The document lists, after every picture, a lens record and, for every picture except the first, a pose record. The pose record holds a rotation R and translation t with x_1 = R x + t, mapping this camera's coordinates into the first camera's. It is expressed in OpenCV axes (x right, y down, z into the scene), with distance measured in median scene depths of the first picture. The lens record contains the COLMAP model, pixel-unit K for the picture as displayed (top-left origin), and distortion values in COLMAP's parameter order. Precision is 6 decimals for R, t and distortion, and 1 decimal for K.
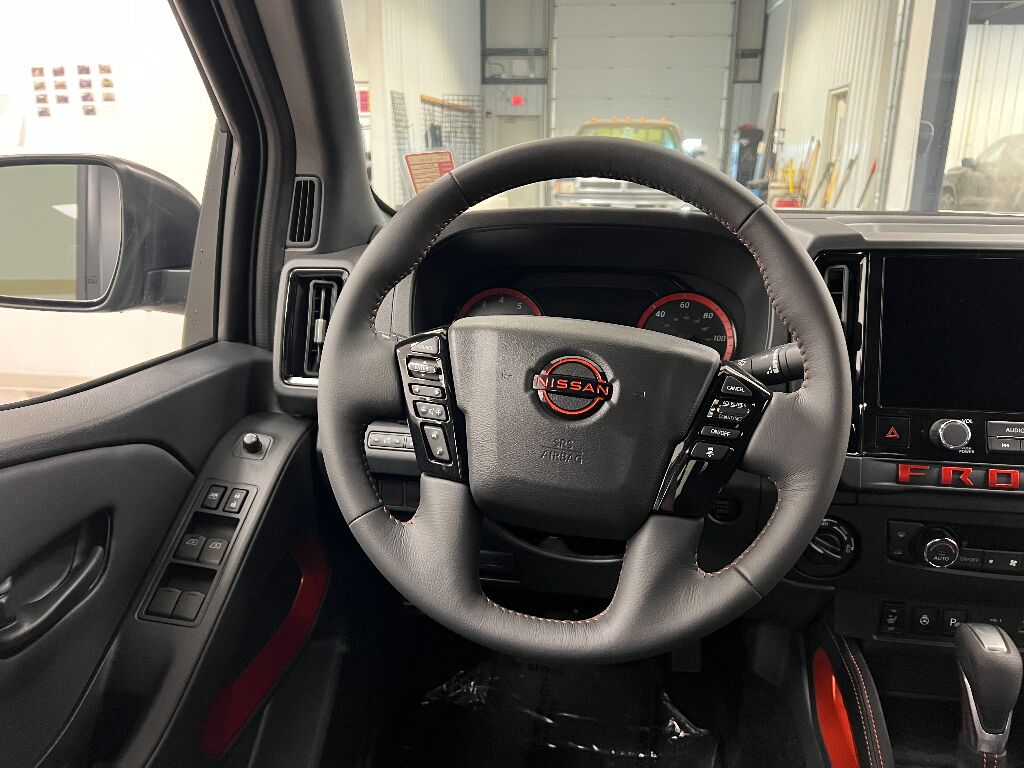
lens RADIAL K [[750.9, 0, 512.3], [0, 750.9, 383.7], [0, 0, 1]] dist [0.005241, -0.032563]
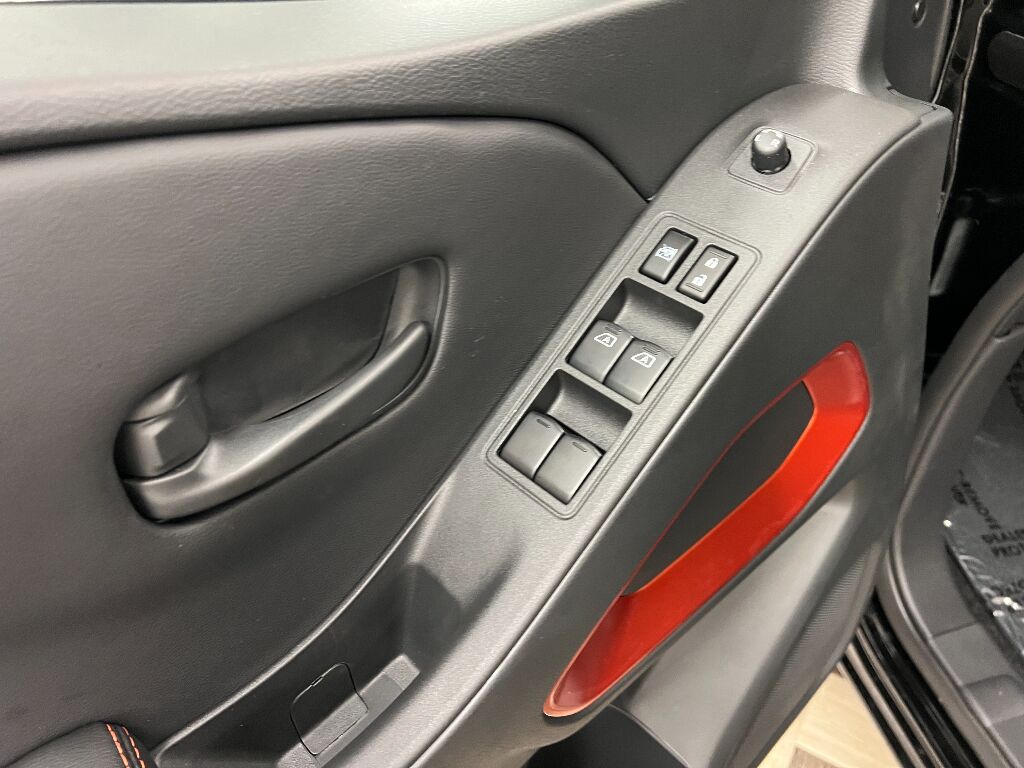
lens RADIAL K [[750.9, 0, 513.9], [0, 750.9, 384.5], [0, 0, 1]] dist [0.005241, -0.032563]
pose [[0.766489, 0.334087, -0.548525, -0.178982], [-0.083442, 0.898620, 0.430719, 0.024087], [0.636813, -0.284371, 0.716660, 0.566967]]
